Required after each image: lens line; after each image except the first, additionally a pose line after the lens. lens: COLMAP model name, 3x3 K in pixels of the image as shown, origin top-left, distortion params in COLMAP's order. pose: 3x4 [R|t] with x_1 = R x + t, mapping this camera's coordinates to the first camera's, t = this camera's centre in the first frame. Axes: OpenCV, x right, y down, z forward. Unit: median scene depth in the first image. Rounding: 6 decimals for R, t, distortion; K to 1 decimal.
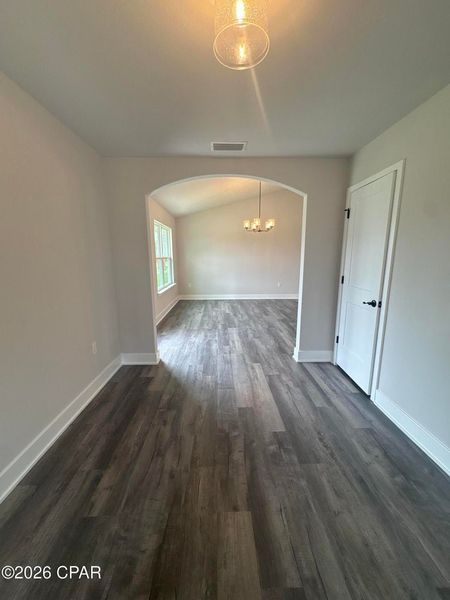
lens RADIAL K [[238.3, 0, 225.0], [0, 238.3, 300.0], [0, 0, 1]] dist [0.000187, -0.000017]
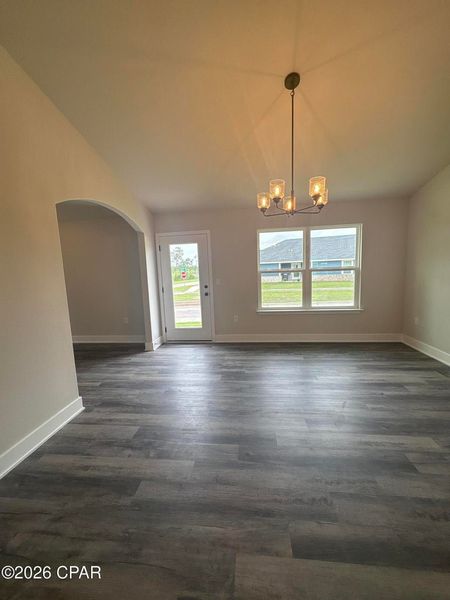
lens RADIAL K [[239.1, 0, 229.1], [0, 239.1, 309.3], [0, 0, 1]] dist [0.000366, 0.000011]
pose [[-0.119778, 0.169925, -0.978151, 0.838959], [-0.147722, 0.971226, 0.186811, -0.253807], [0.981749, 0.166870, -0.091229, 1.339112]]
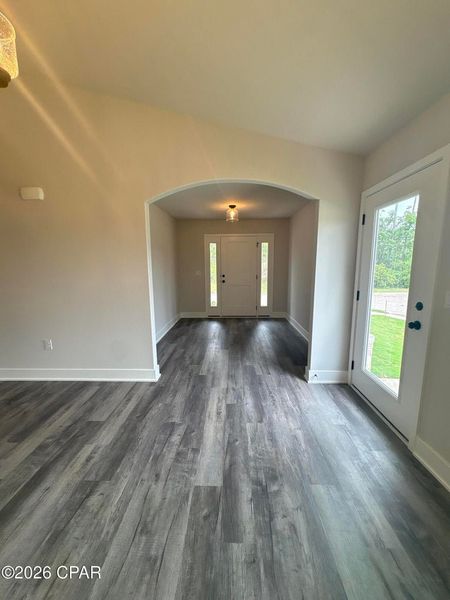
lens RADIAL K [[238.3, 0, 225.0], [0, 238.3, 300.0], [0, 0, 1]] dist [0.000187, -0.000017]
pose [[-0.998119, 0.002844, 0.061246, -0.018730], [0.023030, 0.943164, 0.331527, -0.299410], [-0.056822, 0.332314, -0.941456, 1.559928]]
